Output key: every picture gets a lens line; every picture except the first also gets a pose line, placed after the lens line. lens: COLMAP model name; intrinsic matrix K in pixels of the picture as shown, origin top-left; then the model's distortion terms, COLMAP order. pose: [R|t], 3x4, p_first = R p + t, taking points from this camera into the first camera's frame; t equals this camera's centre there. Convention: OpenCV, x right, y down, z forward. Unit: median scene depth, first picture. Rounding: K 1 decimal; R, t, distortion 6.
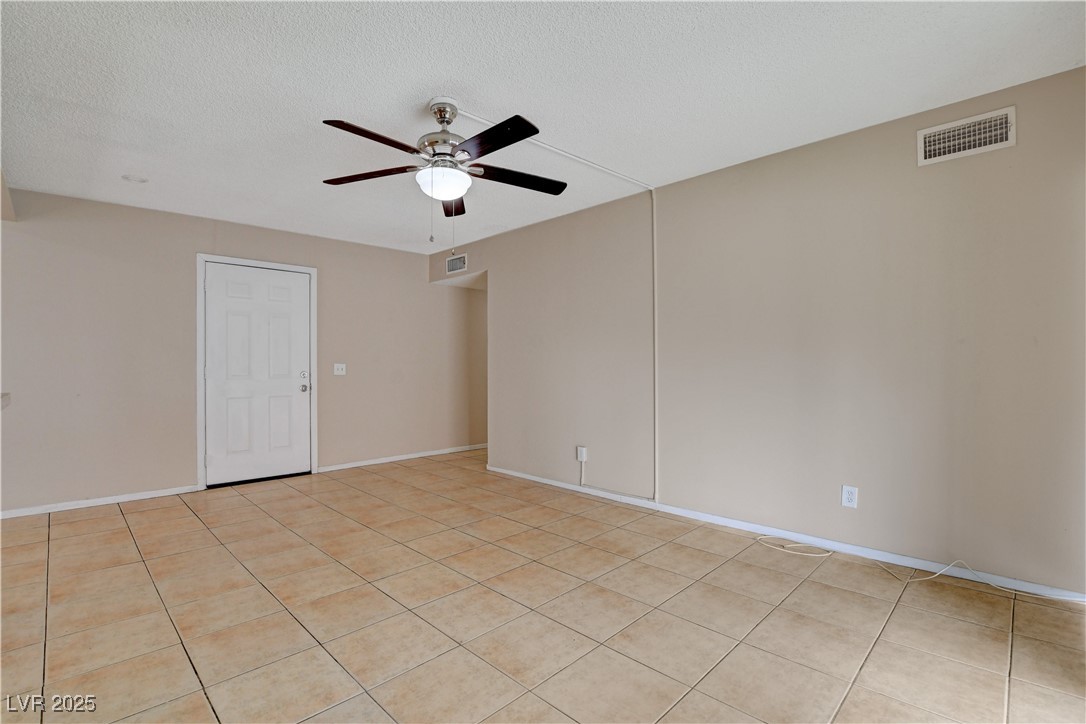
lens RADIAL K [[497.5, 0, 545.1], [0, 497.5, 365.1], [0, 0, 1]] dist [-0.019420, 0.001172]
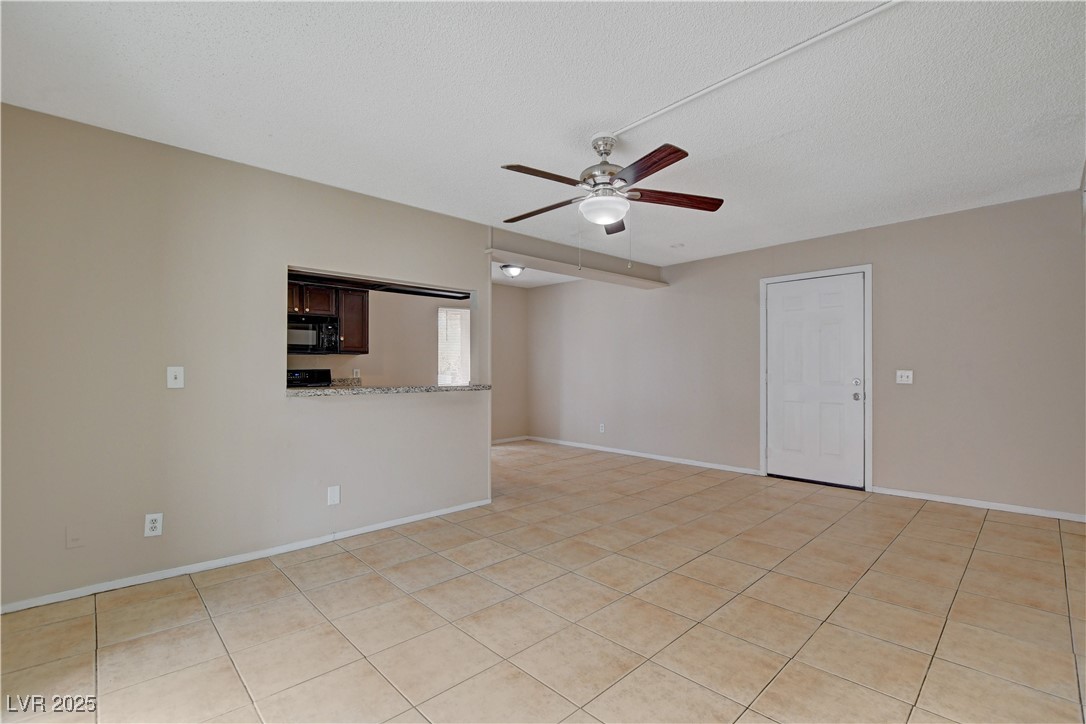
lens RADIAL K [[486.0, 0, 549.1], [0, 486.0, 366.9], [0, 0, 1]] dist [-0.026603, 0.000914]
pose [[-0.026542, -0.005807, -0.999631, 0.694905], [0.002943, 0.999978, -0.005887, -0.008877], [0.999643, -0.003098, -0.026524, 0.720651]]
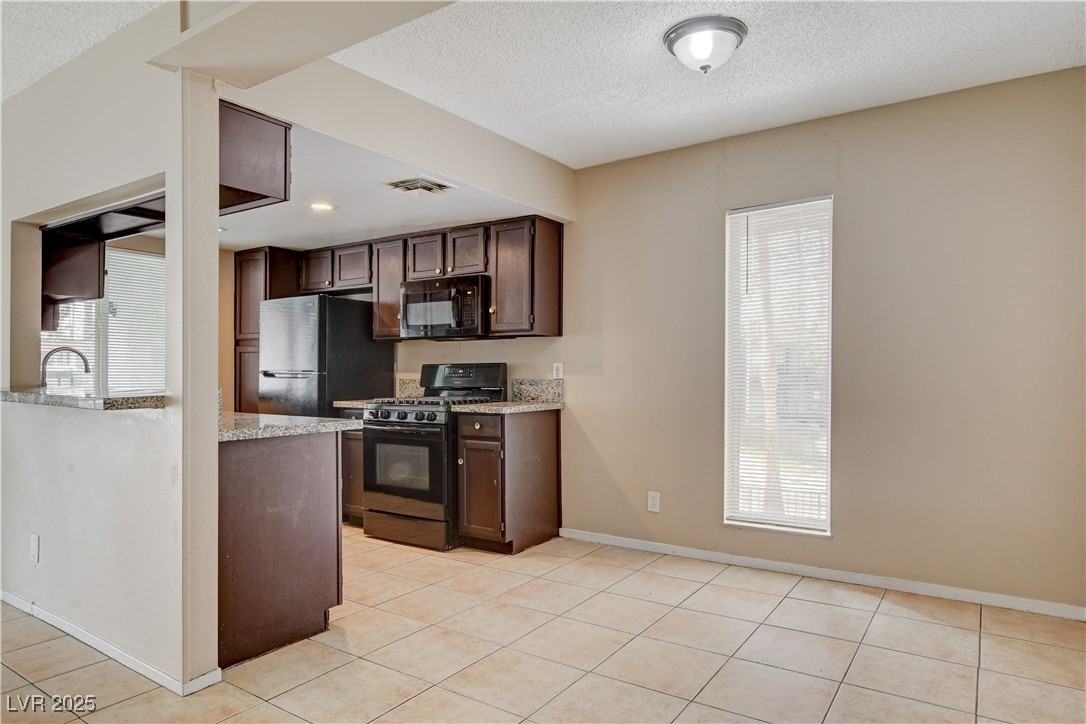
lens RADIAL K [[656.5, 0, 548.6], [0, 656.5, 372.1], [0, 0, 1]] dist [-0.005306, -0.000442]
pose [[-0.982337, -0.001717, -0.187112, -0.920406], [-0.002893, 0.999978, 0.006012, -0.002678], [0.187097, 0.006447, -0.982320, 1.310077]]
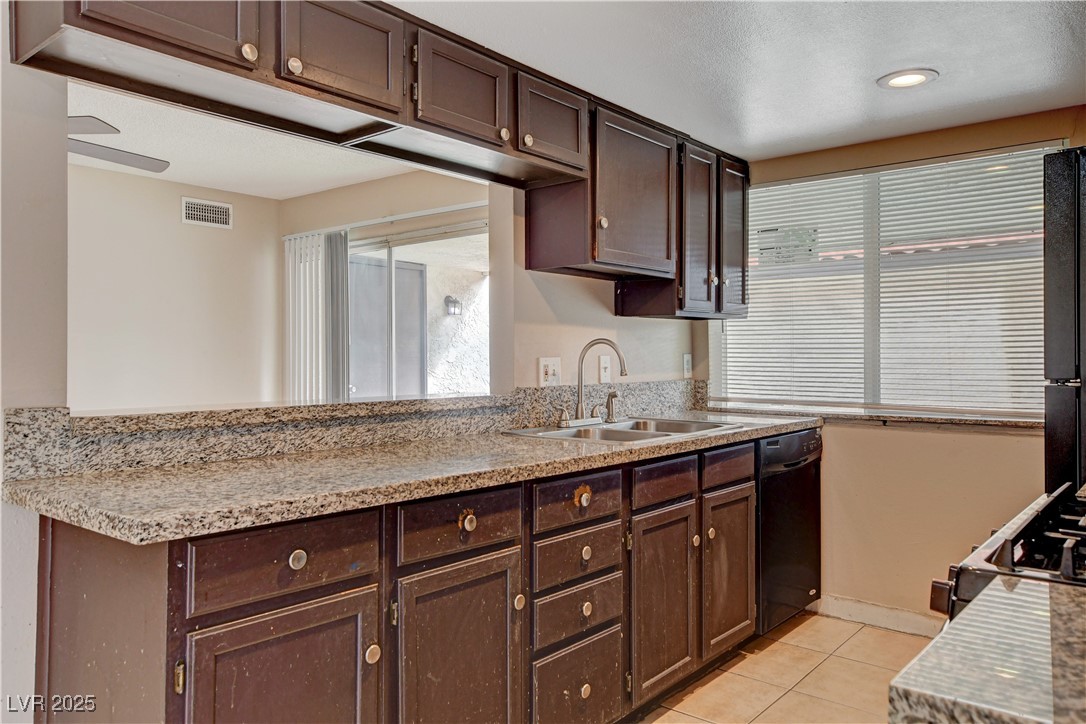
lens RADIAL K [[774.7, 0, 538.4], [0, 774.7, 353.2], [0, 0, 1]] dist [0.009385, 0.001296]
pose [[-0.082448, 0.012997, 0.996511, -1.253961], [0.005601, 0.999905, -0.012577, -0.008594], [-0.996580, 0.004544, -0.082513, 0.168126]]
